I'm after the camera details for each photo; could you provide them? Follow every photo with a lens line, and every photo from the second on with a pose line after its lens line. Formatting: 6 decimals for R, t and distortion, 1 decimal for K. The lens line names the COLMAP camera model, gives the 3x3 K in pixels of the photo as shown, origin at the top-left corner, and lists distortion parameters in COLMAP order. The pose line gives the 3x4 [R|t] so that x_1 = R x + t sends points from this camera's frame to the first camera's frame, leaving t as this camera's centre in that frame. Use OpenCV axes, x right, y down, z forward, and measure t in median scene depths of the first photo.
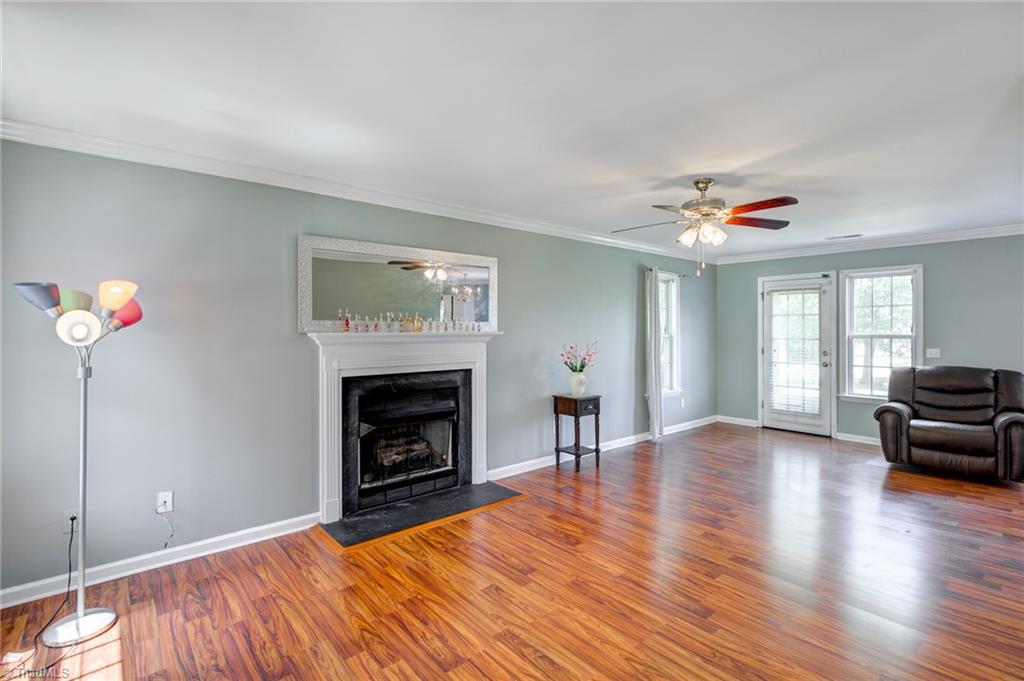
lens RADIAL K [[468.0, 0, 510.1], [0, 468.0, 333.1], [0, 0, 1]] dist [-0.002608, 0.001950]
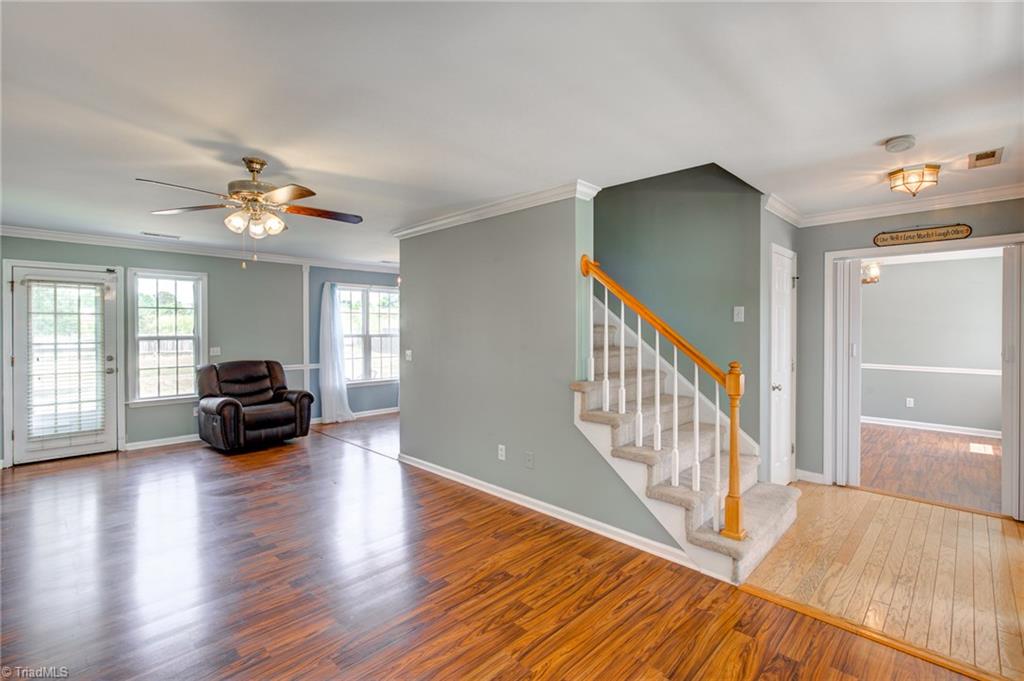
lens RADIAL K [[468.0, 0, 504.7], [0, 468.0, 334.1], [0, 0, 1]] dist [-0.002608, 0.001950]
pose [[-0.072130, -0.009204, 0.997353, -0.279274], [0.010833, 0.999891, 0.010011, -0.003494], [-0.997336, 0.011526, -0.072022, 0.339826]]
